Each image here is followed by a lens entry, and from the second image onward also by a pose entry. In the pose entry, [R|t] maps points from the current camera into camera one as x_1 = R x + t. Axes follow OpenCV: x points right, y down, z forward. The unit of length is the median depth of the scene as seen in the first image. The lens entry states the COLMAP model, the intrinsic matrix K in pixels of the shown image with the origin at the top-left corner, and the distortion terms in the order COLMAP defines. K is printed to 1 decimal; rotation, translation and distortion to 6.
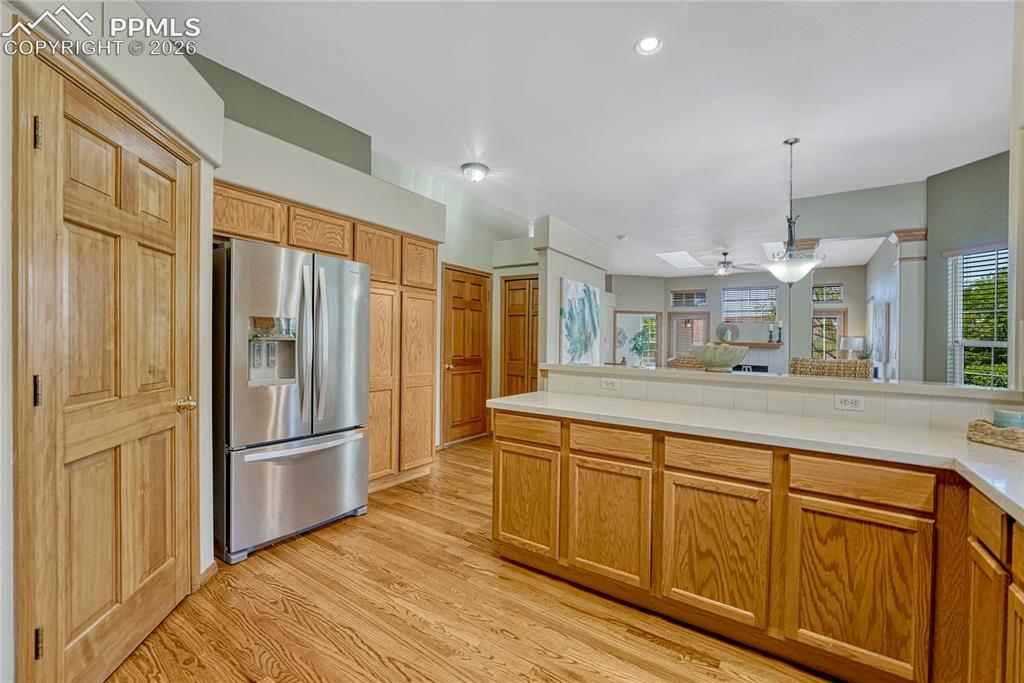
lens RADIAL K [[430.5, 0, 512.0], [0, 430.5, 341.5], [0, 0, 1]] dist [-0.003949, -0.000159]
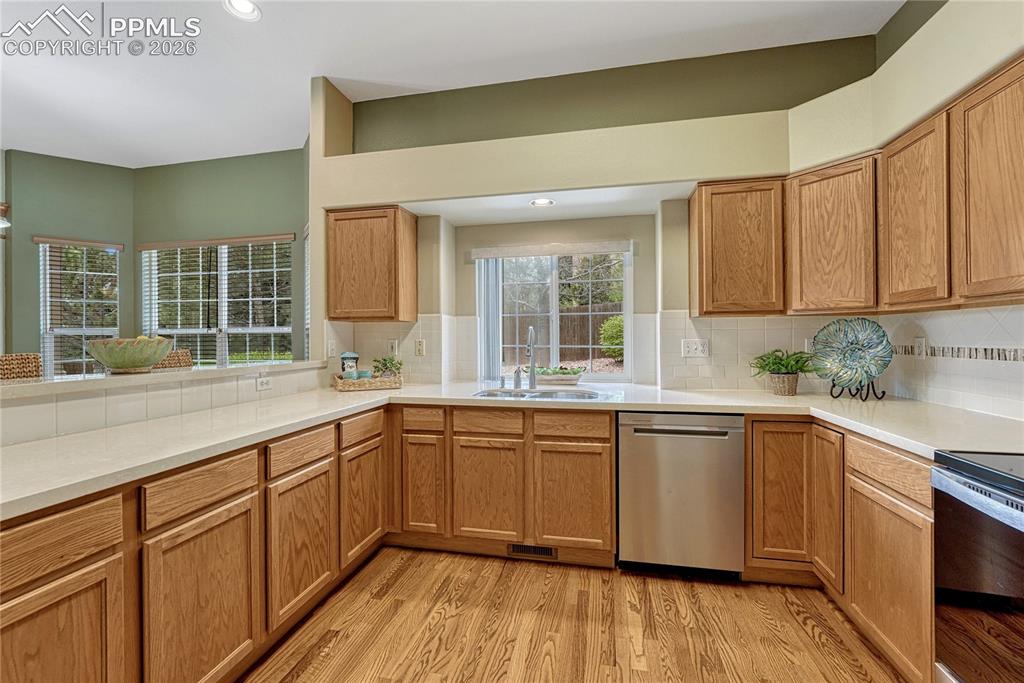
lens RADIAL K [[430.5, 0, 512.0], [0, 430.5, 341.5], [0, 0, 1]] dist [-0.003949, -0.000159]
pose [[-0.381815, -0.025091, 0.923898, -0.334505], [-0.003149, 0.999661, 0.025847, -0.003658], [-0.924234, 0.006960, -0.381764, 0.489620]]
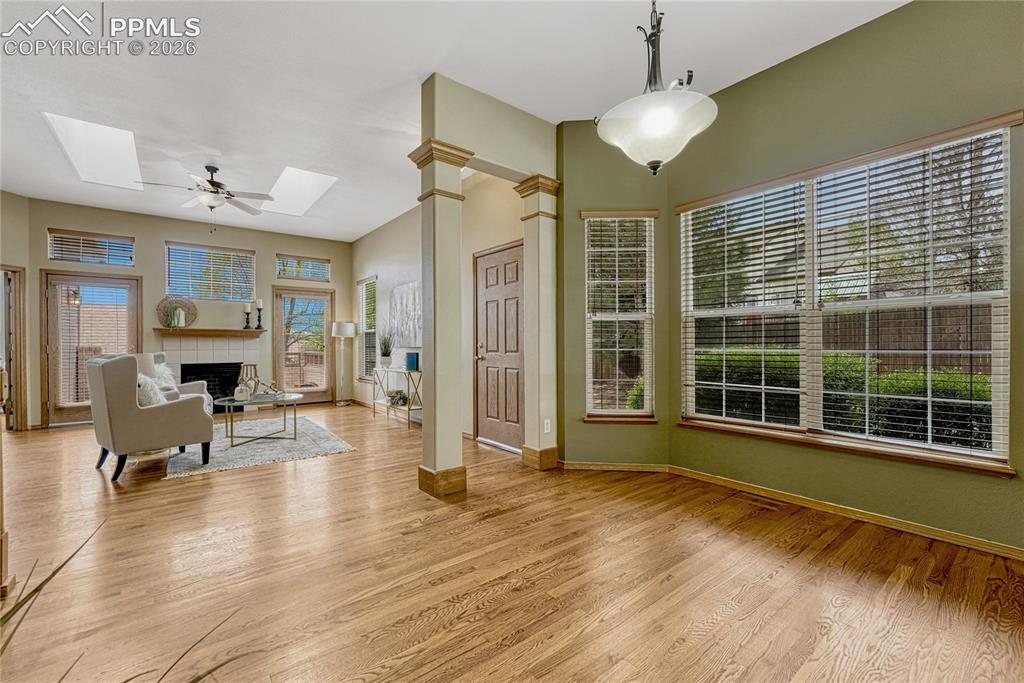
lens RADIAL K [[429.6, 0, 512.6], [0, 429.6, 345.3], [0, 0, 1]] dist [-0.013762, 0.003242]
pose [[0.293171, -0.025877, 0.955710, 0.161545], [0.011457, 0.999657, 0.023553, 0.049752], [-0.955991, 0.004045, 0.293367, 1.095520]]
